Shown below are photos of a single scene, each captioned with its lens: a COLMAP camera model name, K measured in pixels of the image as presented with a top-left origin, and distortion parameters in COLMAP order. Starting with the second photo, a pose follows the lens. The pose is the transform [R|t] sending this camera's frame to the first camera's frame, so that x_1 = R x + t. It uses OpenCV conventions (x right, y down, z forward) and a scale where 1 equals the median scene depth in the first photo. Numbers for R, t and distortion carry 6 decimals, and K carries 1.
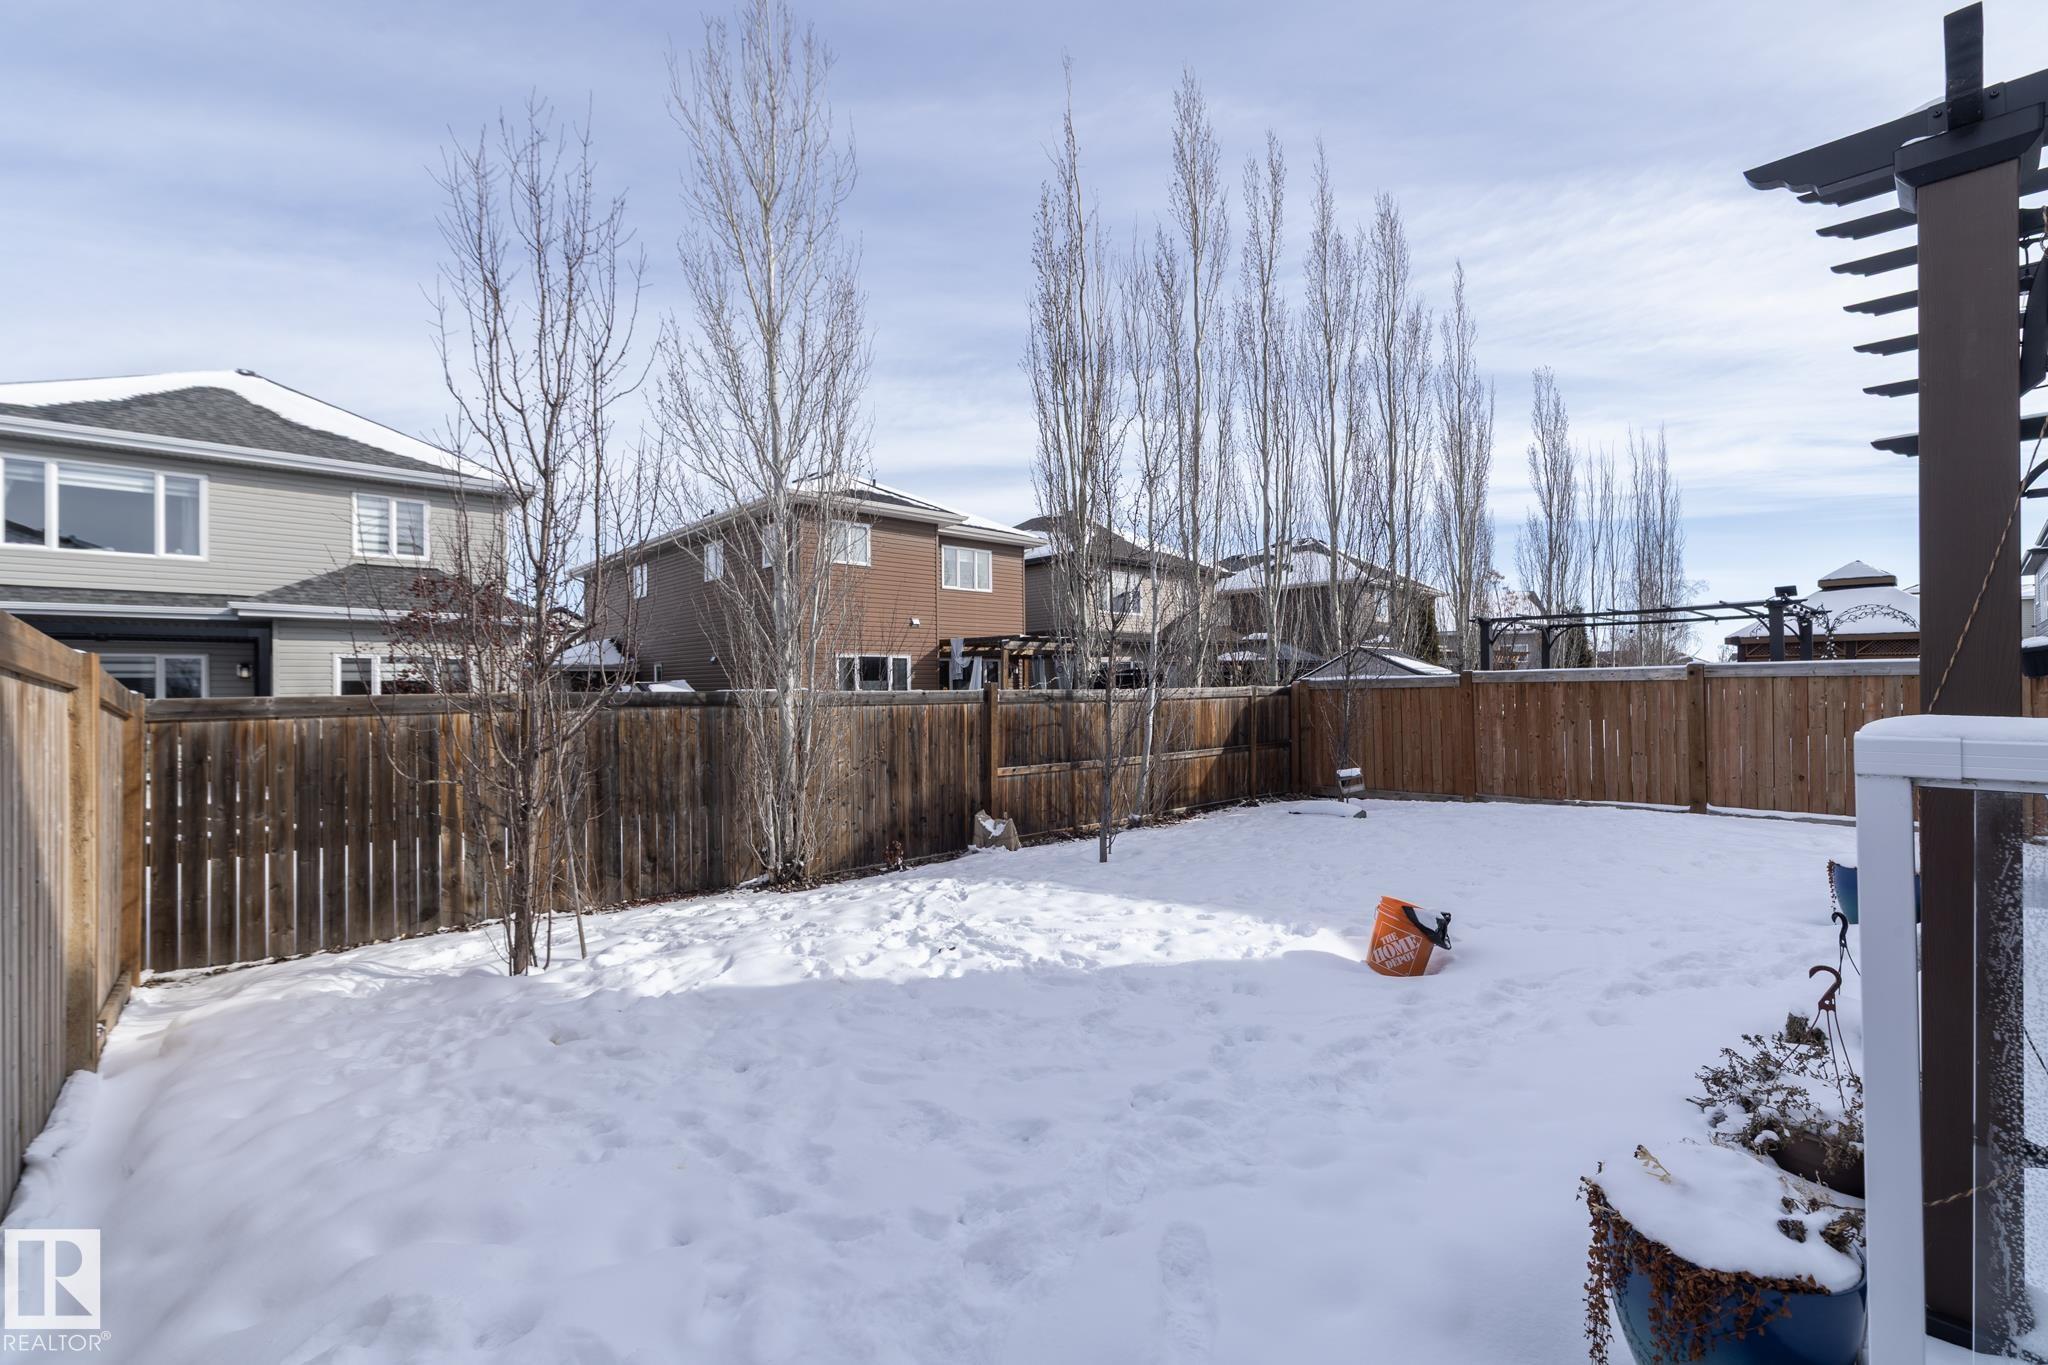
lens RADIAL K [[869.8, 0, 1024.0], [0, 869.8, 678.5], [0, 0, 1]] dist [0.002149, -0.001706]
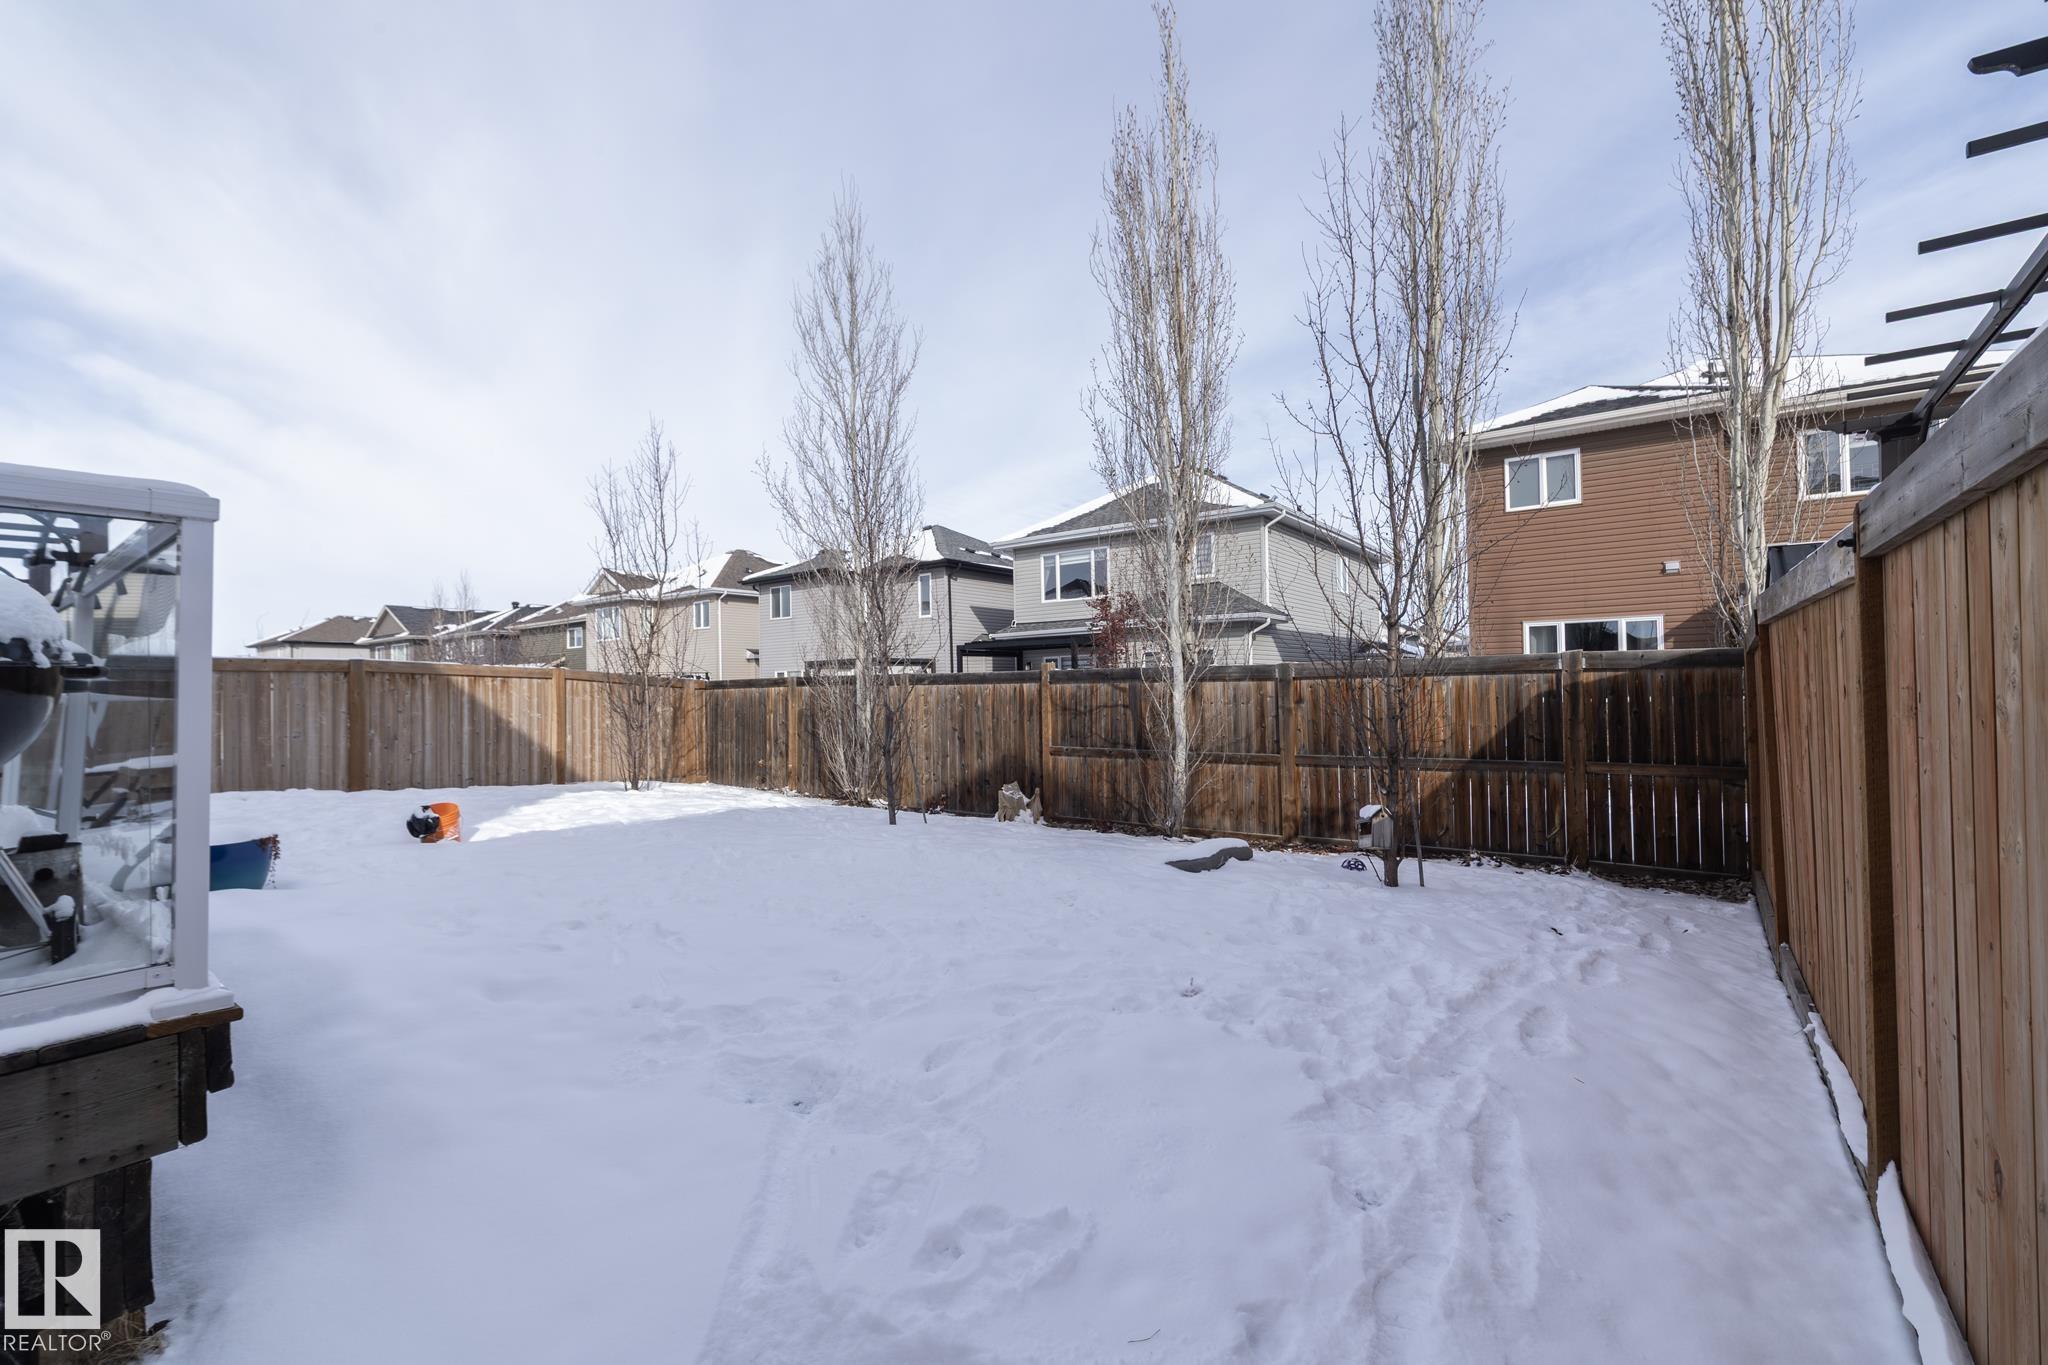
lens RADIAL K [[869.8, 0, 1024.0], [0, 869.8, 678.5], [0, 0, 1]] dist [0.002149, -0.001706]
pose [[0.205327, -0.006304, -0.978673, 0.870890], [0.025807, 0.999666, -0.001025, 0.021894], [0.978353, -0.025046, 0.205421, 0.688427]]
